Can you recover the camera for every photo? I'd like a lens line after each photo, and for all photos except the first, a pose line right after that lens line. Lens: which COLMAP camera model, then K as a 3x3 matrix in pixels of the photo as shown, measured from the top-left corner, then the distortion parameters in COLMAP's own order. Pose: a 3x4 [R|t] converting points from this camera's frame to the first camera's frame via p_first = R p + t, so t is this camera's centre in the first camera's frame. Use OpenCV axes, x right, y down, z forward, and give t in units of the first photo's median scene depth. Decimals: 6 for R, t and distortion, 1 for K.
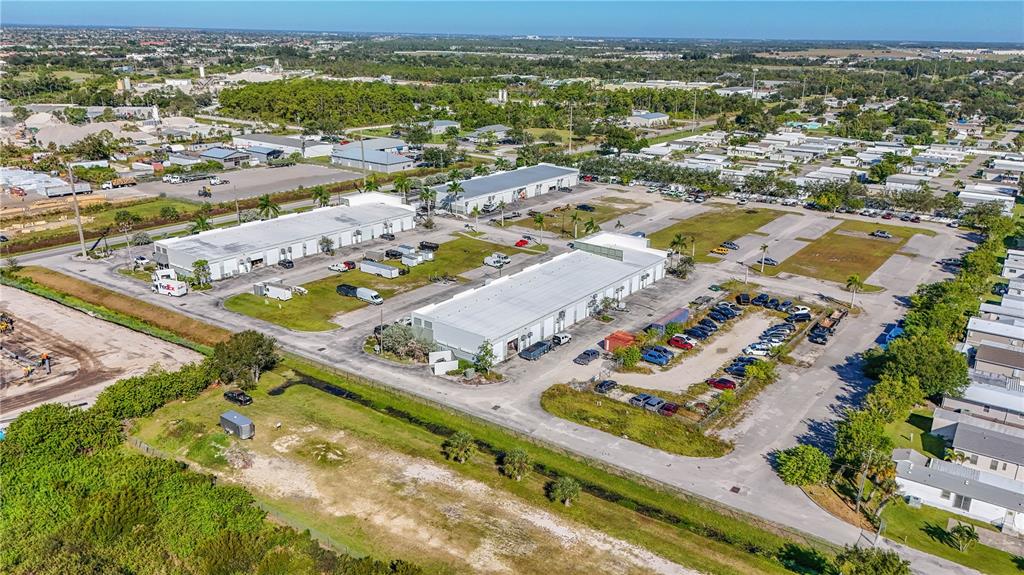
lens RADIAL K [[754.8, 0, 520.0], [0, 754.8, 282.5], [0, 0, 1]] dist [0.079532, -0.092815]
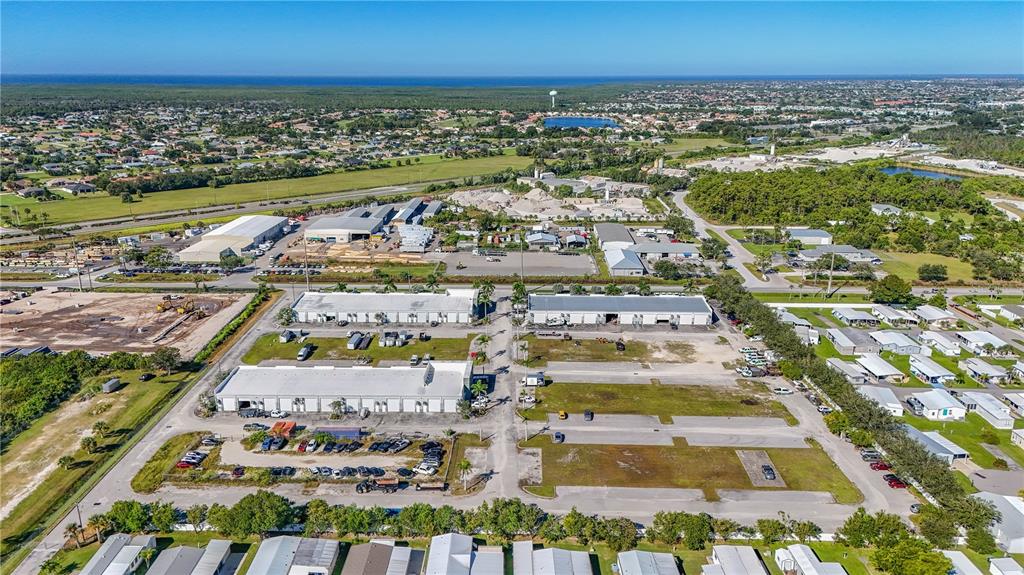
lens RADIAL K [[754.8, 0, 520.0], [0, 754.8, 282.5], [0, 0, 1]] dist [0.079532, -0.092815]
pose [[0.577622, 0.200453, -0.791310, 1.094577], [-0.246898, 0.966879, 0.064703, -0.290337], [0.778071, 0.158000, 0.607982, 0.321539]]
